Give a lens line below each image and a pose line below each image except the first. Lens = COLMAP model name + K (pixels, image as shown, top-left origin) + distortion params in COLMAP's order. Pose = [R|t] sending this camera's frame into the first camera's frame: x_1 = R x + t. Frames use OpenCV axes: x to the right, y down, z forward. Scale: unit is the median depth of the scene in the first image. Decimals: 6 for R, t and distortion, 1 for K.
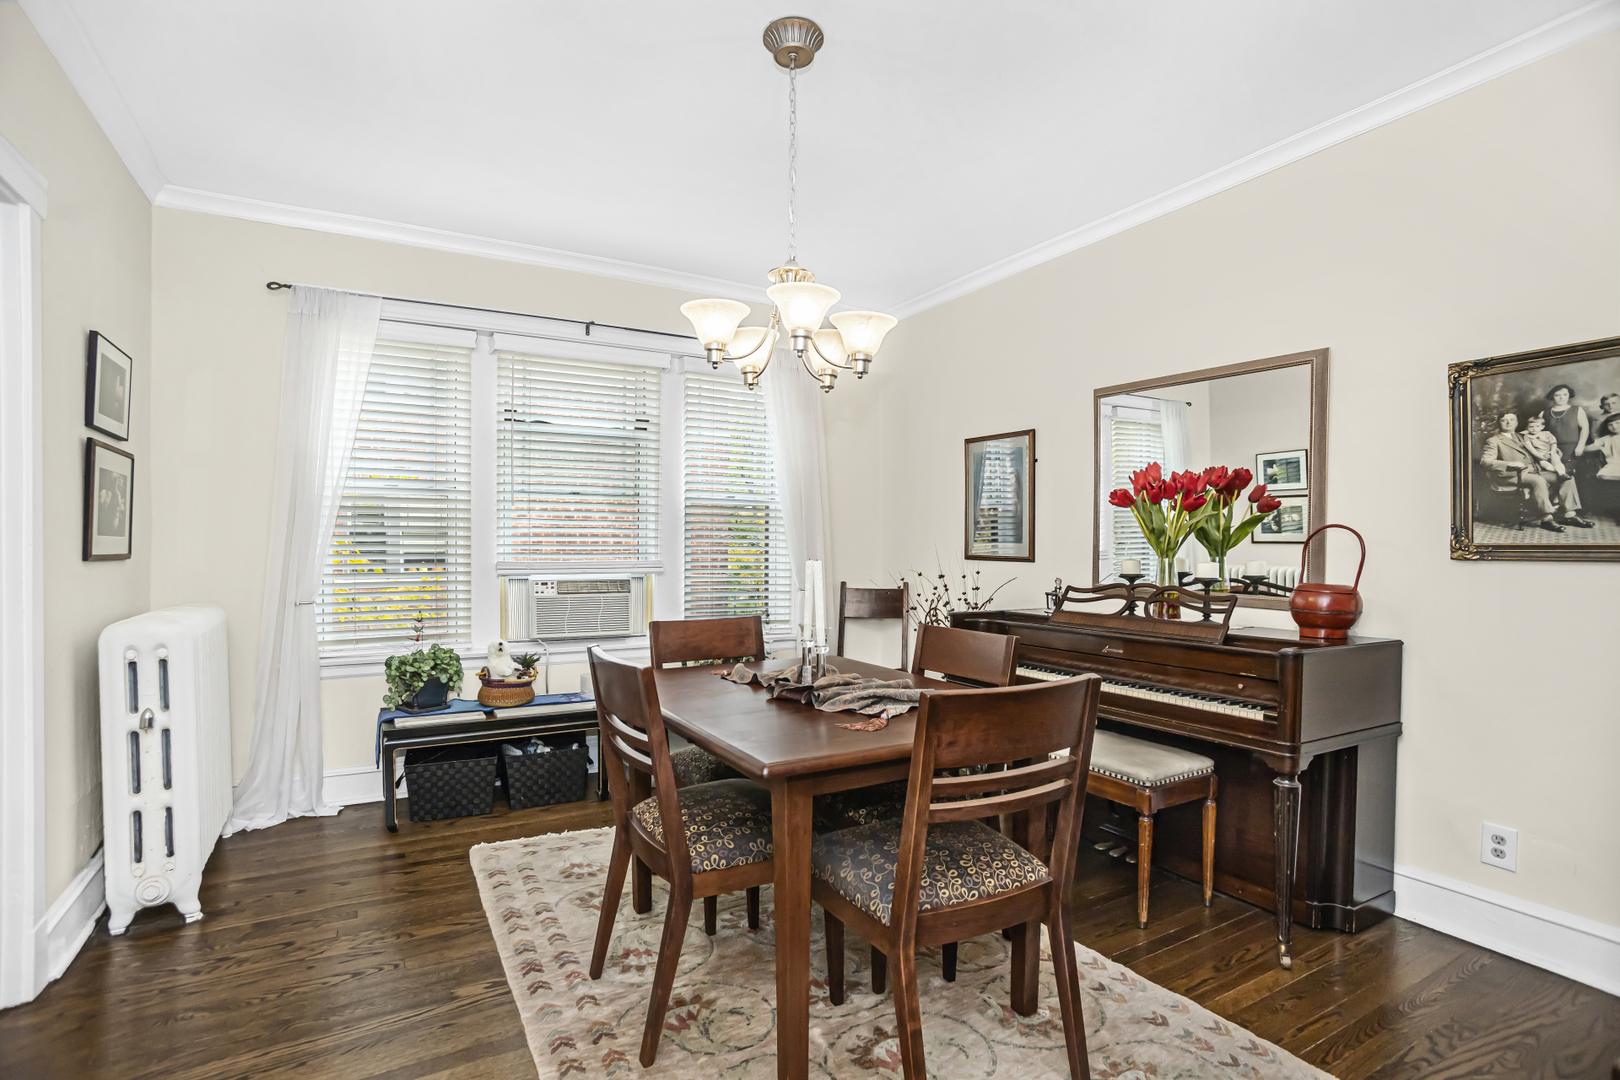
lens RADIAL K [[786.1, 0, 800.4], [0, 786.1, 557.4], [0, 0, 1]] dist [-0.071647, 0.040433]
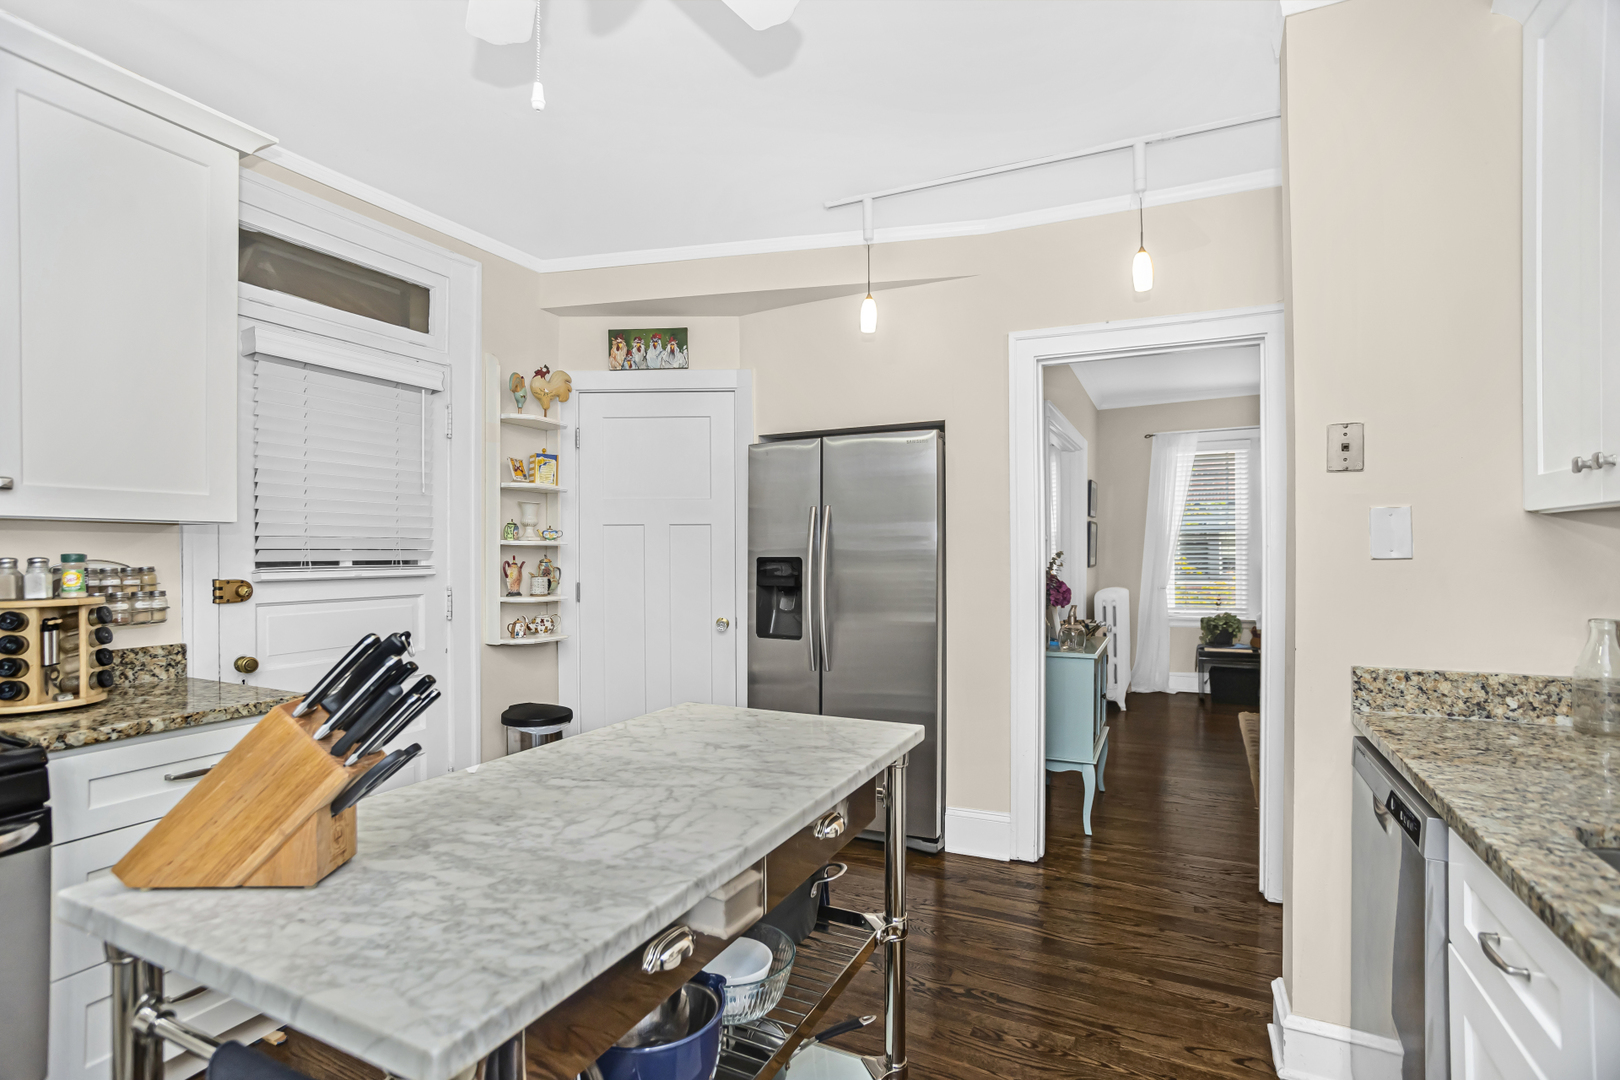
lens RADIAL K [[786.1, 0, 800.4], [0, 786.1, 557.4], [0, 0, 1]] dist [-0.071647, 0.040433]
pose [[0.559699, -0.001061, -0.828695, 0.514227], [-0.012082, 0.999882, -0.009440, 0.004598], [0.828608, 0.015296, 0.559620, -0.933285]]
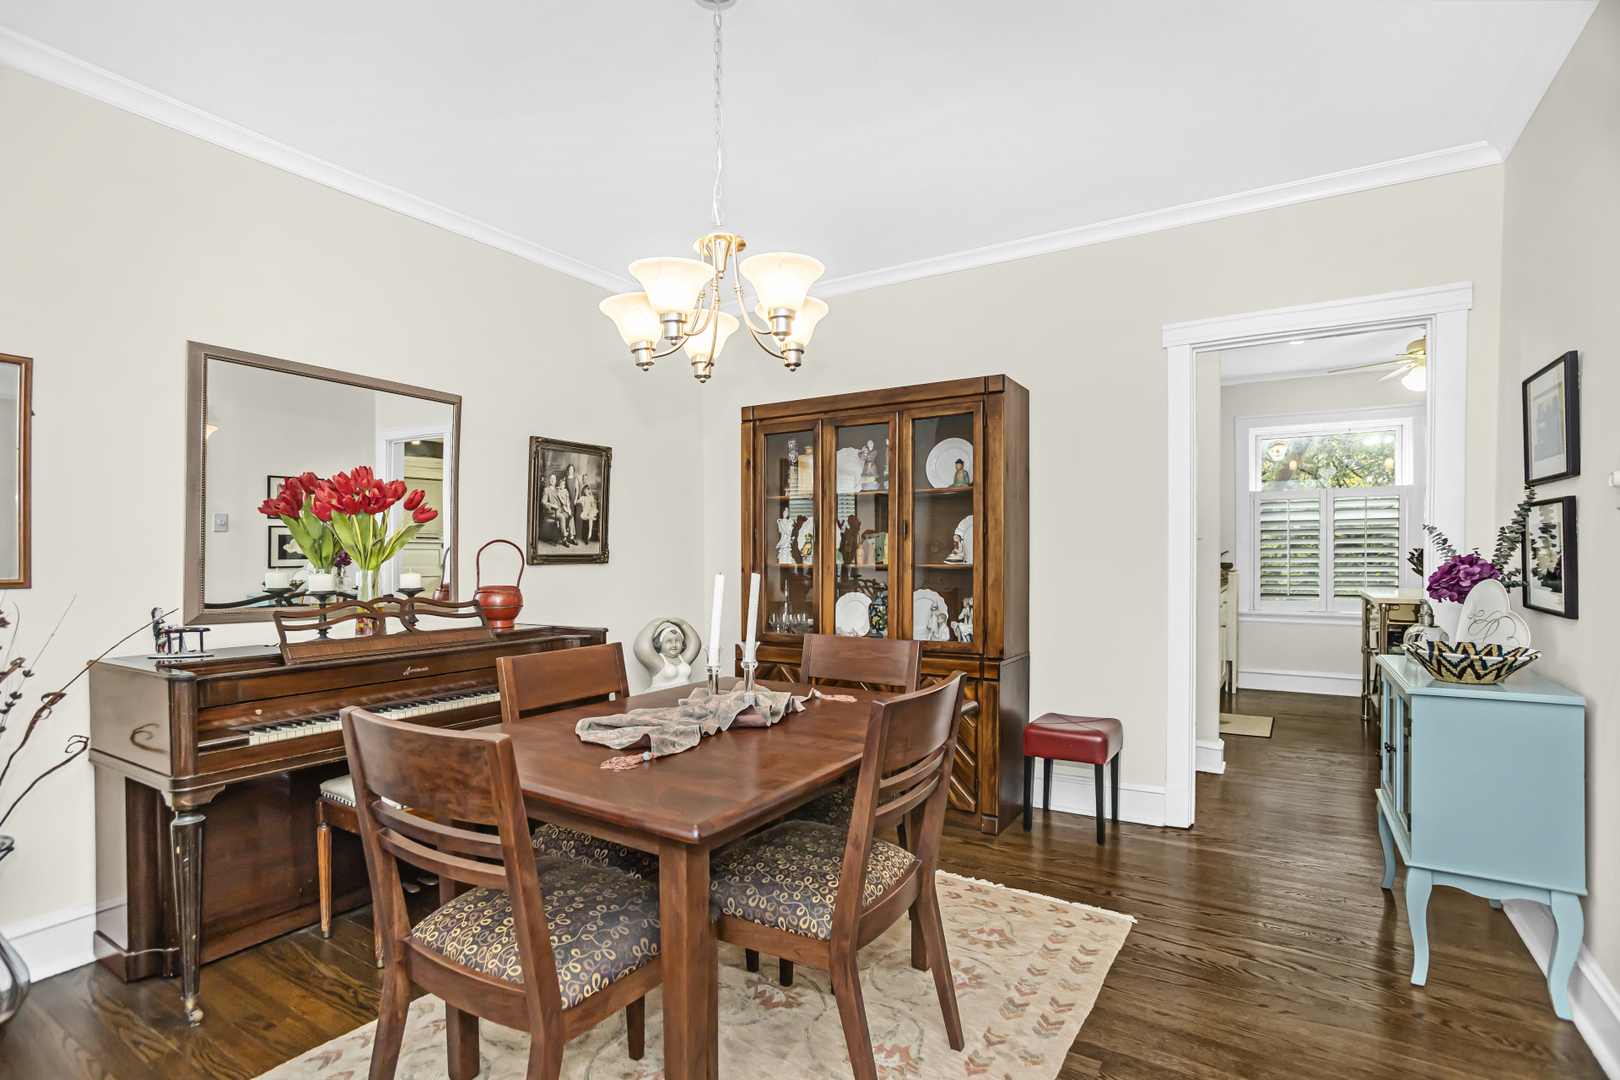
lens RADIAL K [[786.1, 0, 800.4], [0, 786.1, 557.4], [0, 0, 1]] dist [-0.071647, 0.040433]
pose [[-0.459313, -0.008418, 0.888235, -0.825351], [0.014271, 0.999756, 0.016855, -0.032243], [-0.888160, 0.020418, -0.459081, 1.322345]]
